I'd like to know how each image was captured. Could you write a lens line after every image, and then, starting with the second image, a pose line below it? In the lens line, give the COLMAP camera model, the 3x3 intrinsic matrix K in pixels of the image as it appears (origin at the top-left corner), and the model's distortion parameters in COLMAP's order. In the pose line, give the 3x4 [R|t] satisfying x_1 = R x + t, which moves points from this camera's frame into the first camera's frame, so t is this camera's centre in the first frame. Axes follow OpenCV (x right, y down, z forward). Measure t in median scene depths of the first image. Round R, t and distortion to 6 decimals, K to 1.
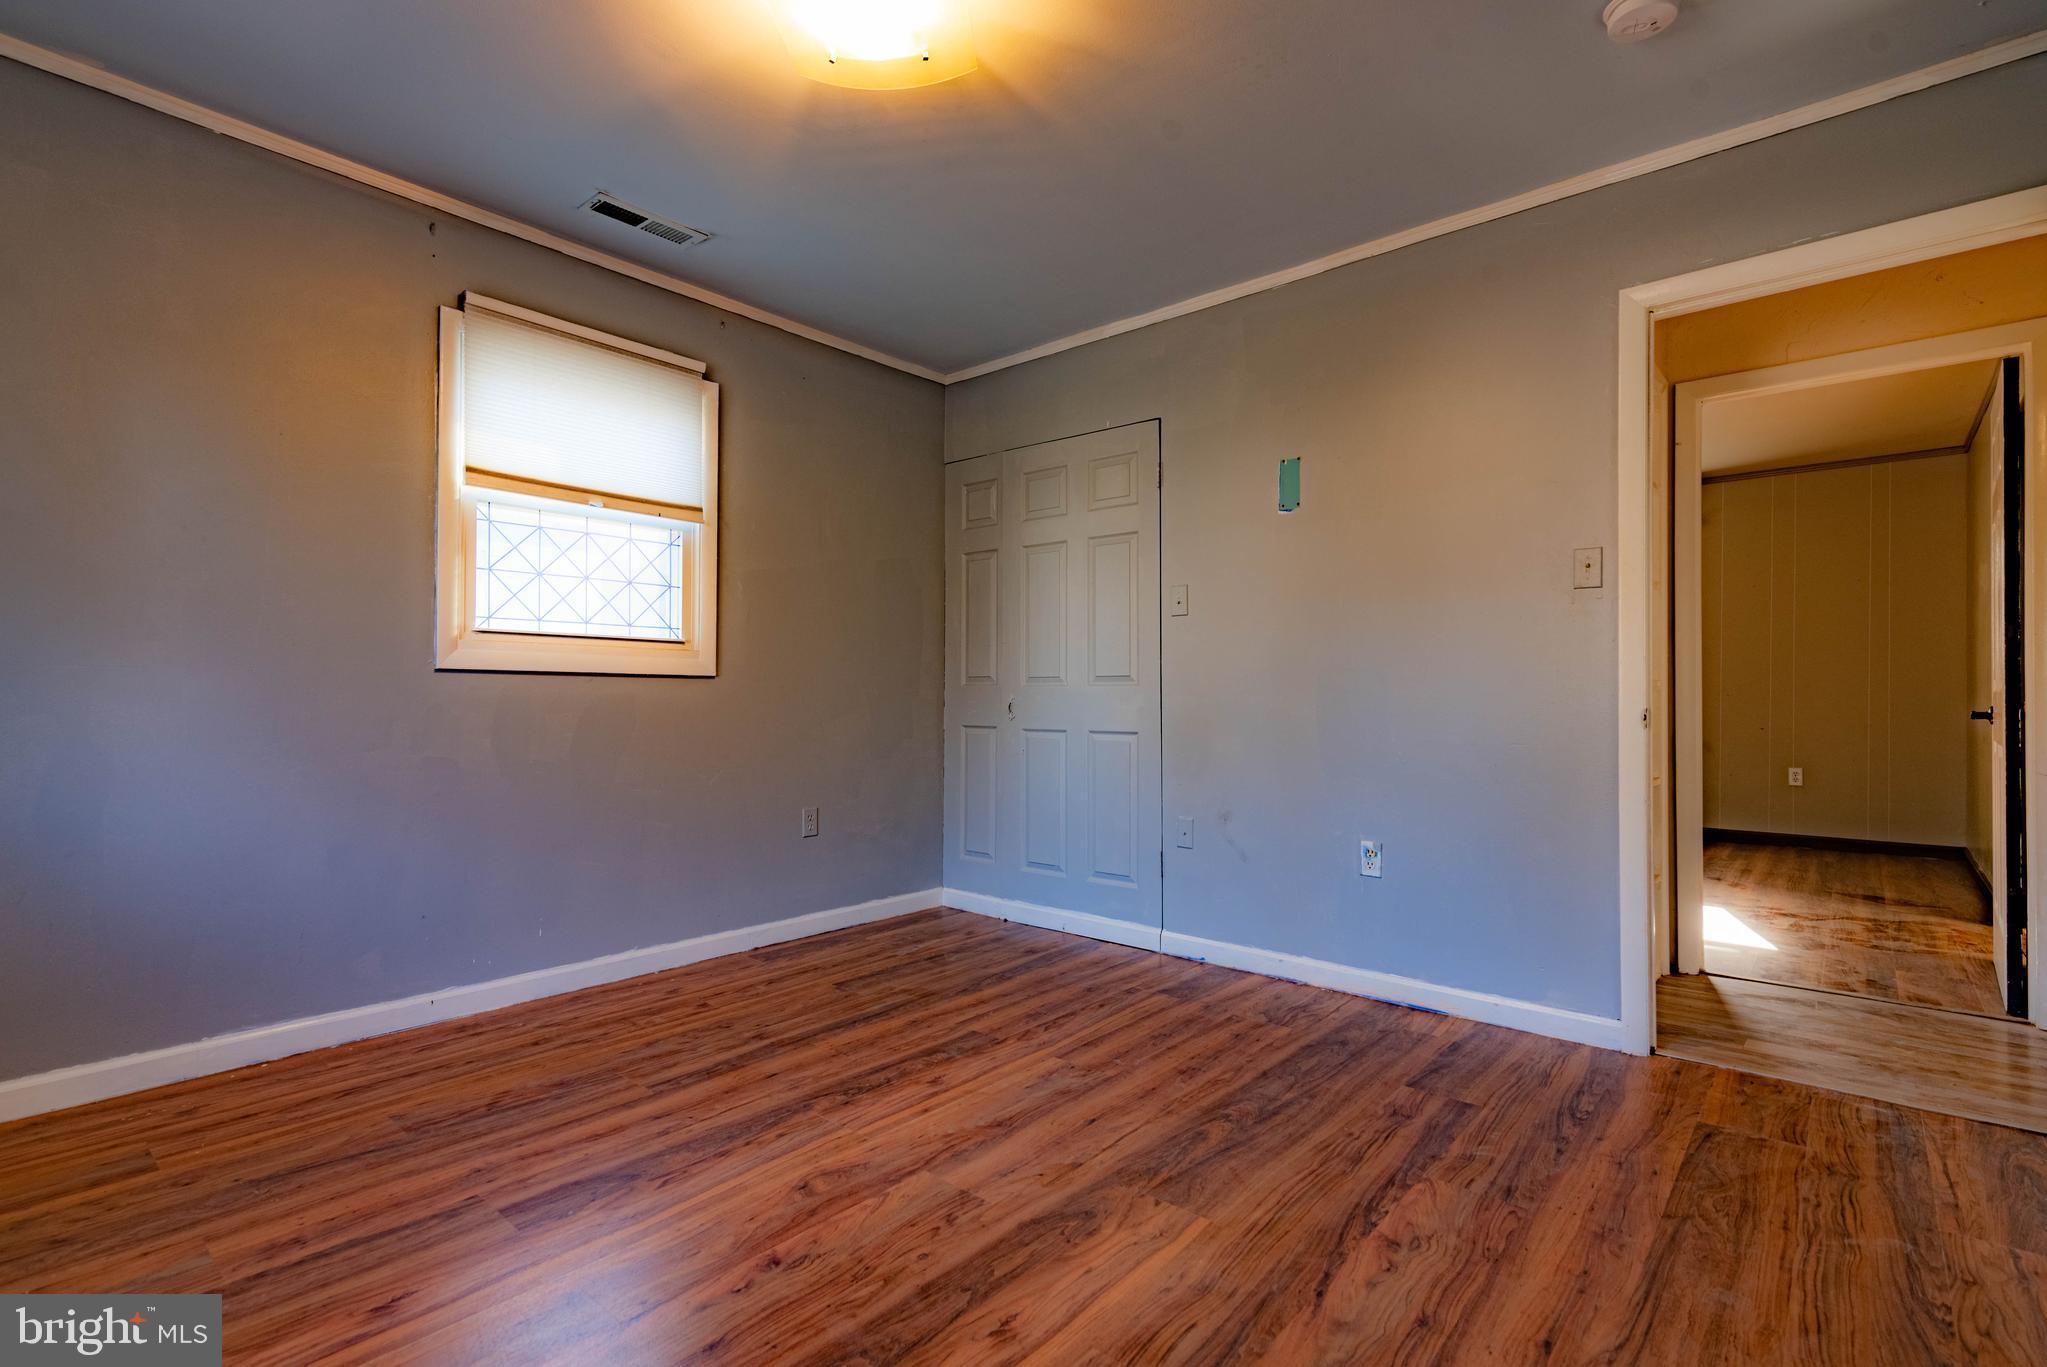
lens RADIAL K [[941.9, 0, 1031.2], [0, 941.9, 687.7], [0, 0, 1]] dist [-0.002276, 0.003711]
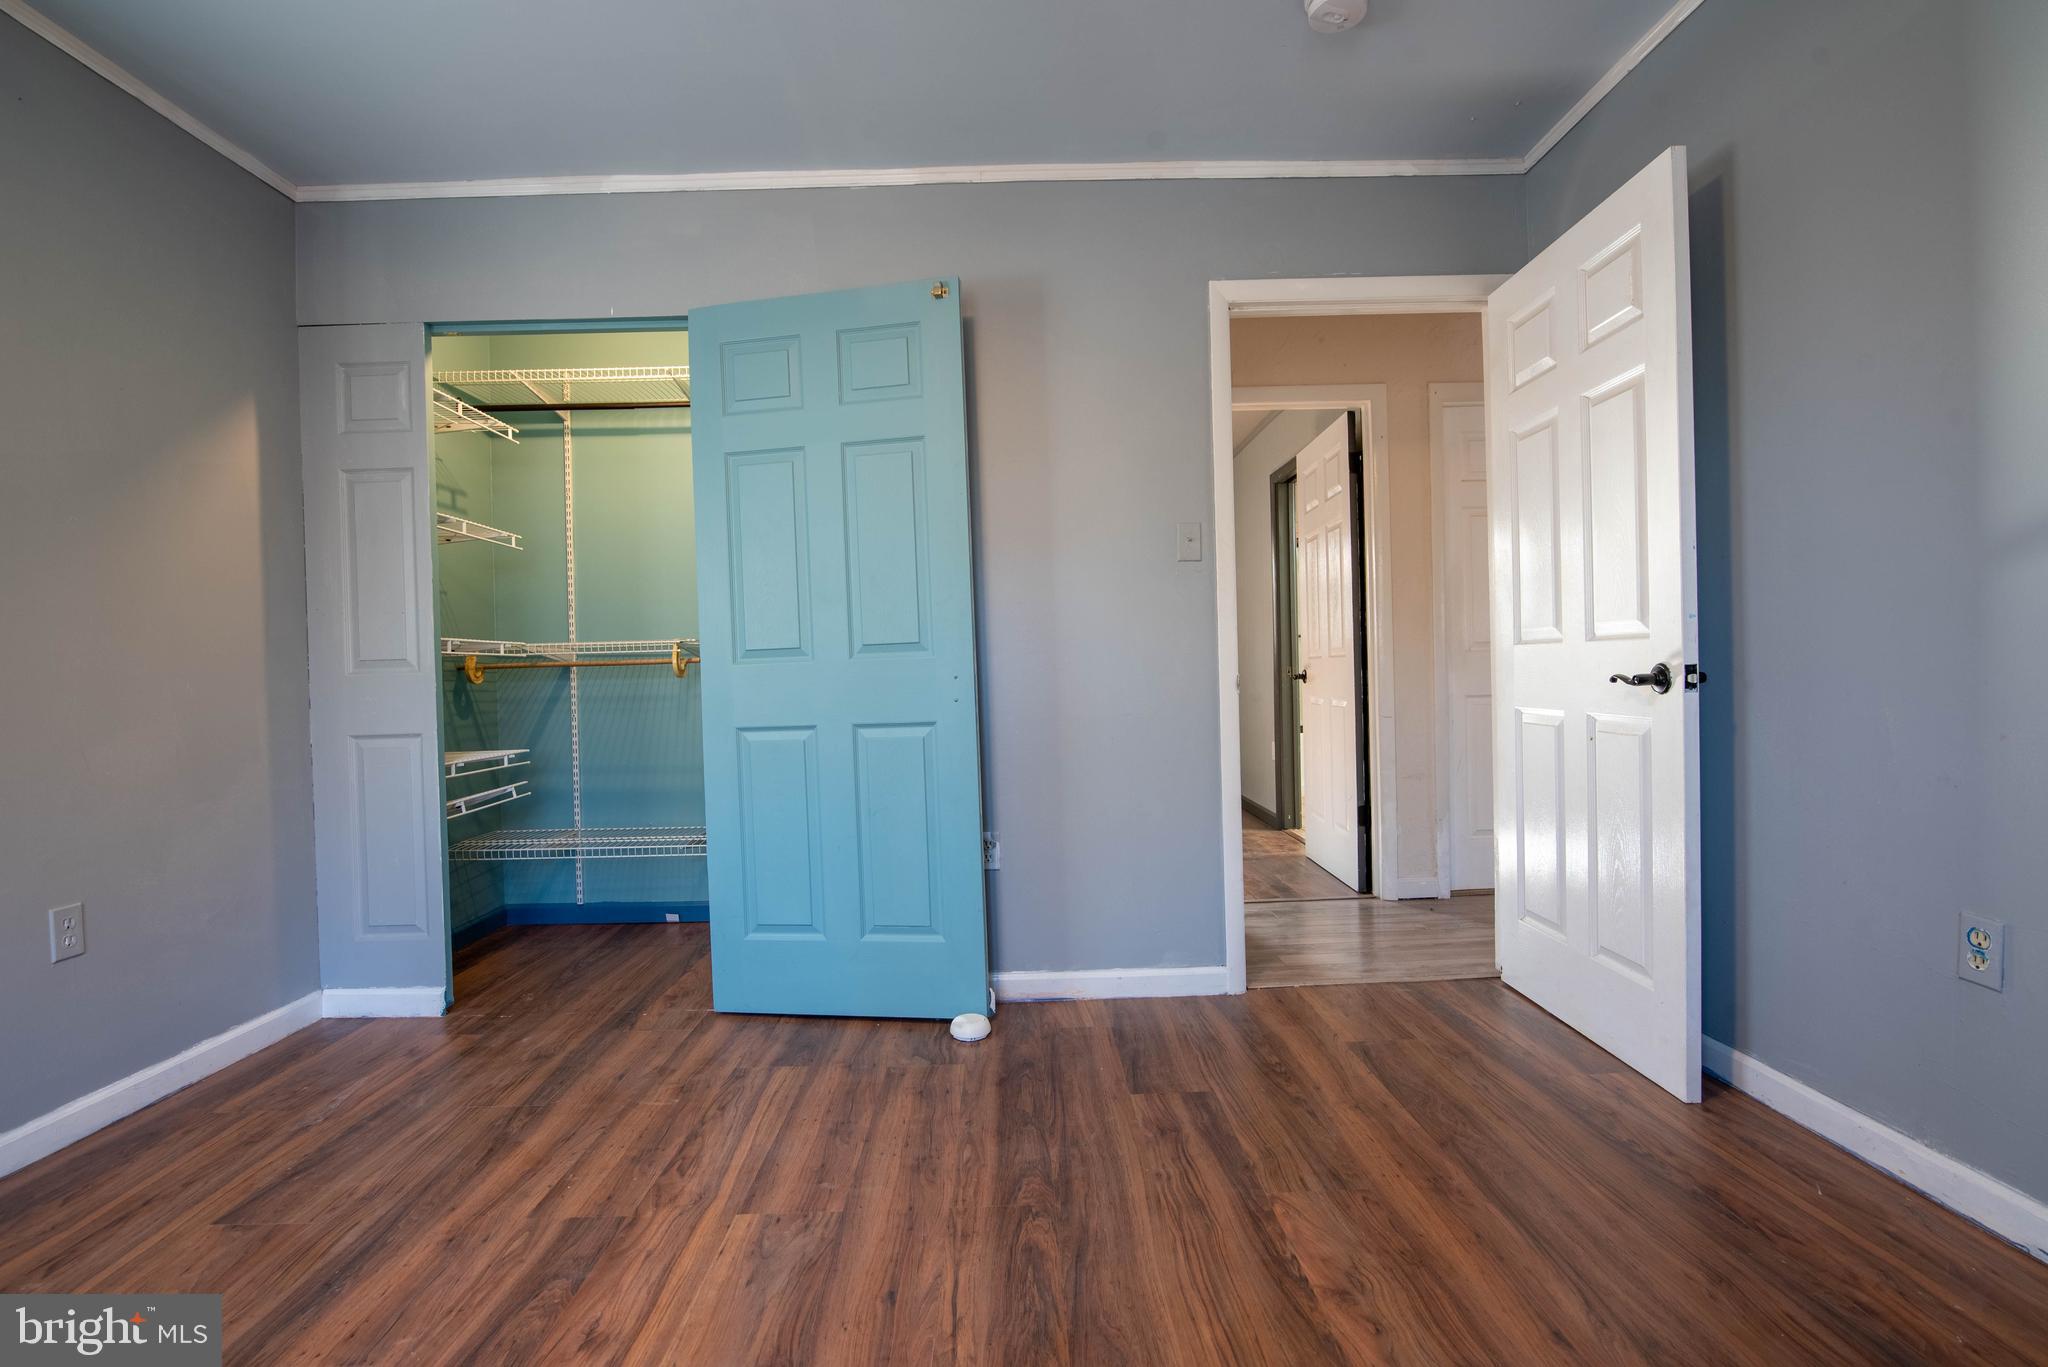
lens RADIAL K [[942.4, 0, 1015.2], [0, 942.4, 676.8], [0, 0, 1]] dist [-0.002276, 0.003711]
pose [[0.754161, -0.028396, 0.656076, -0.245448], [0.025594, 0.999577, 0.013842, 0.003702], [-0.656191, 0.006353, 0.754568, 0.340597]]
